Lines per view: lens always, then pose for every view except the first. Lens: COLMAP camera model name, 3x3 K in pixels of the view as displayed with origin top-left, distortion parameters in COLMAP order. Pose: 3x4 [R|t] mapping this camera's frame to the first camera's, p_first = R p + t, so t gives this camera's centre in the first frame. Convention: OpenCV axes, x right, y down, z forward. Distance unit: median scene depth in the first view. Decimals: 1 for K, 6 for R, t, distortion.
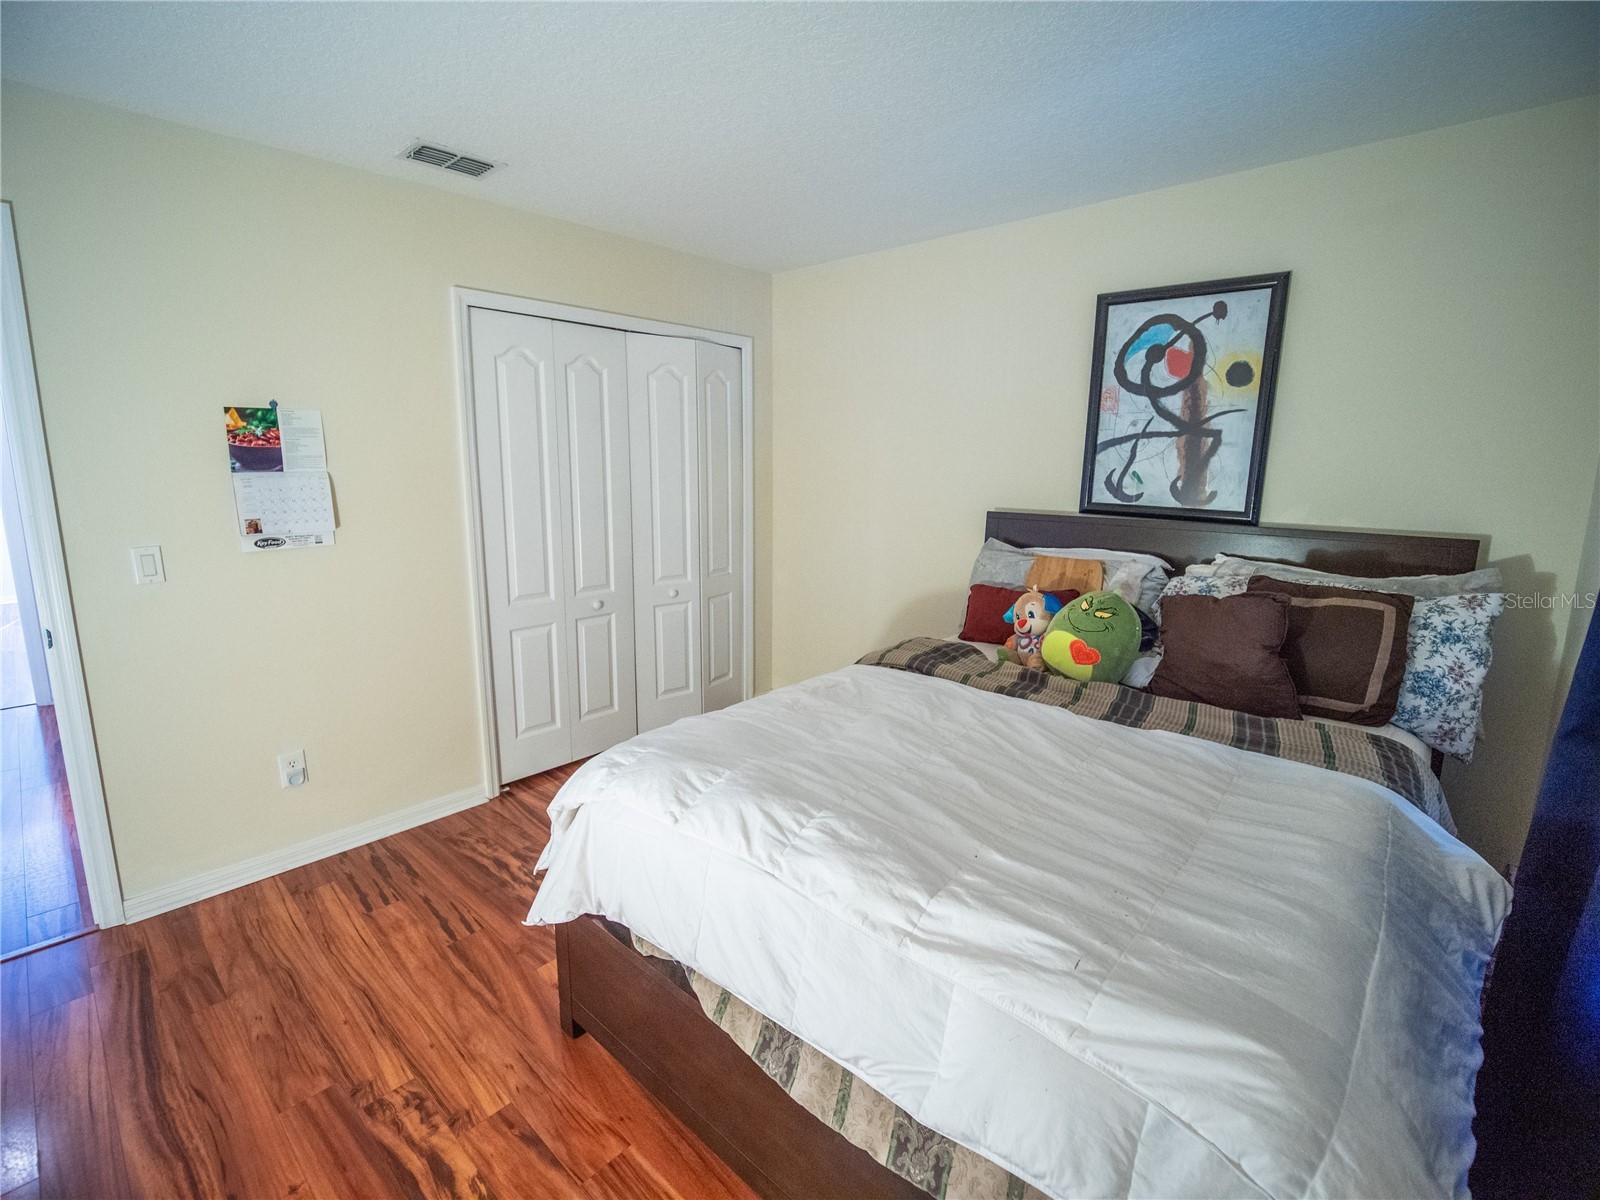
lens RADIAL K [[725.5, 0, 790.3], [0, 725.5, 585.8], [0, 0, 1]] dist [-0.015946, -0.001537]
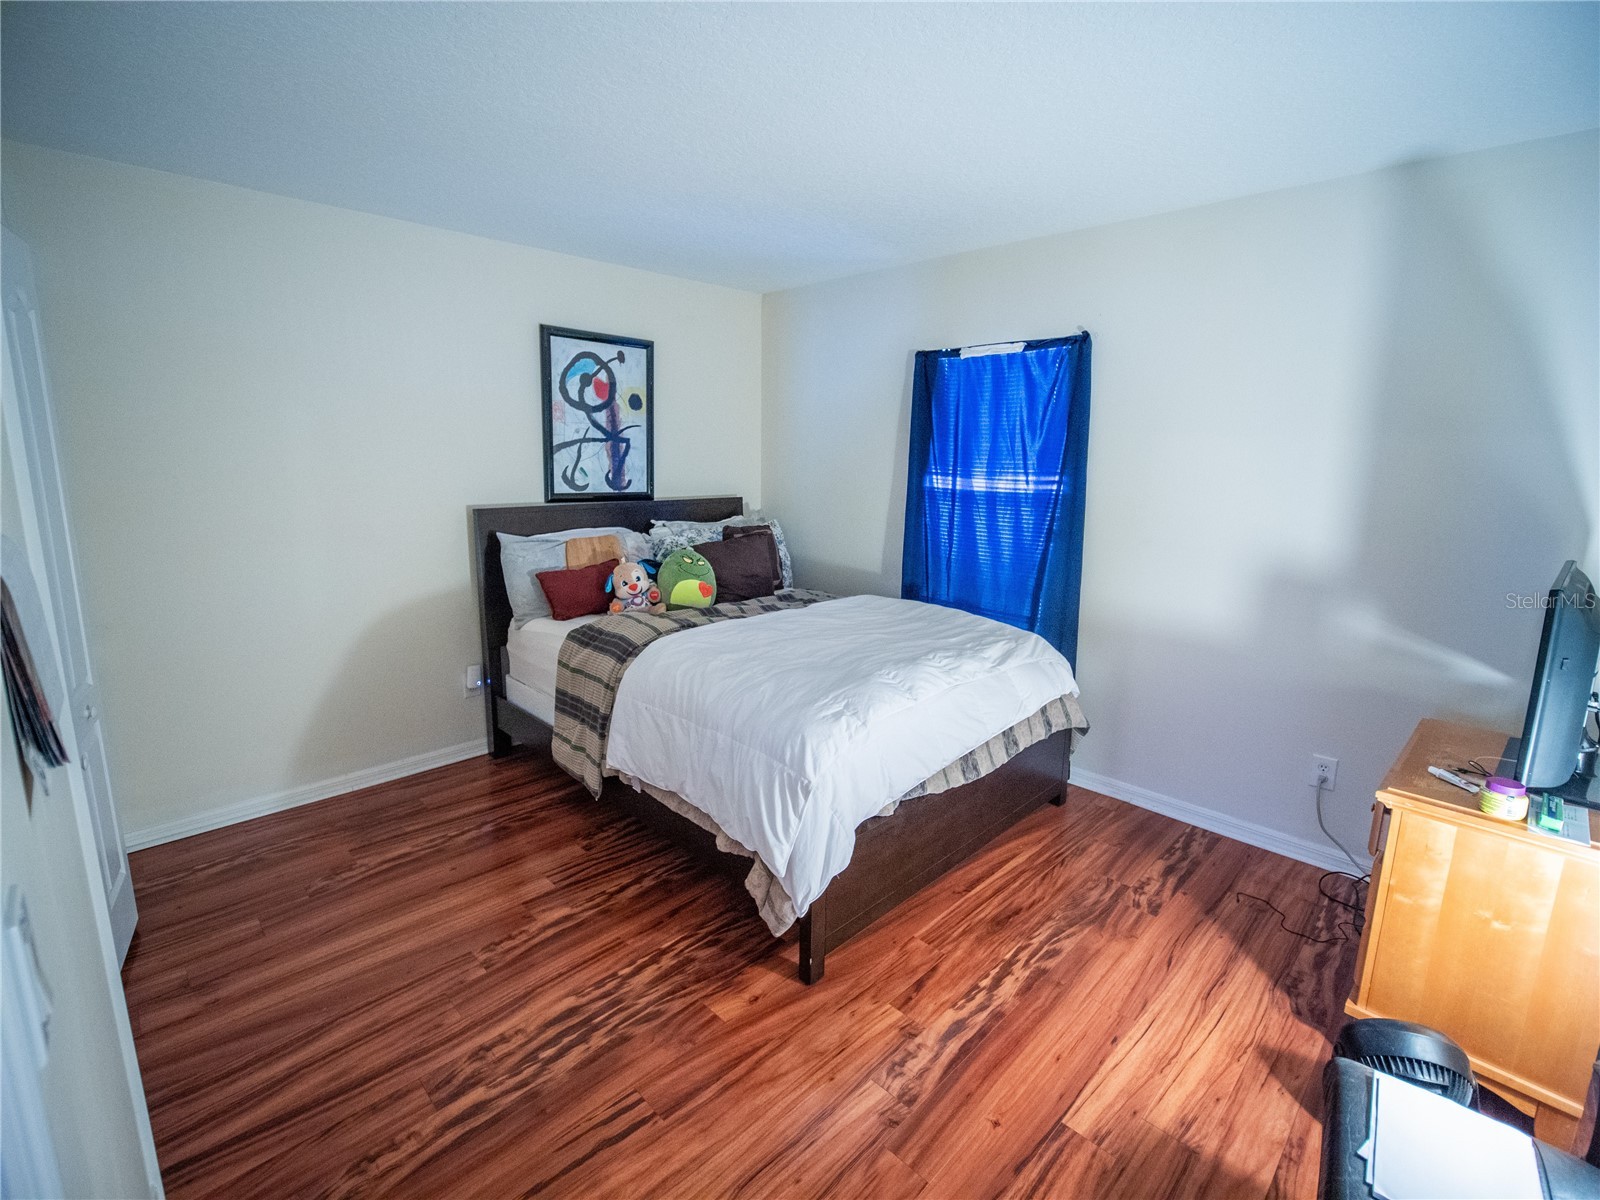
lens RADIAL K [[725.5, 0, 790.3], [0, 725.5, 585.8], [0, 0, 1]] dist [-0.015946, -0.001537]
pose [[0.053467, -0.184891, 0.981304, -0.905840], [0.161530, 0.971368, 0.174218, -0.126948], [-0.985418, 0.149195, 0.081802, 0.593407]]
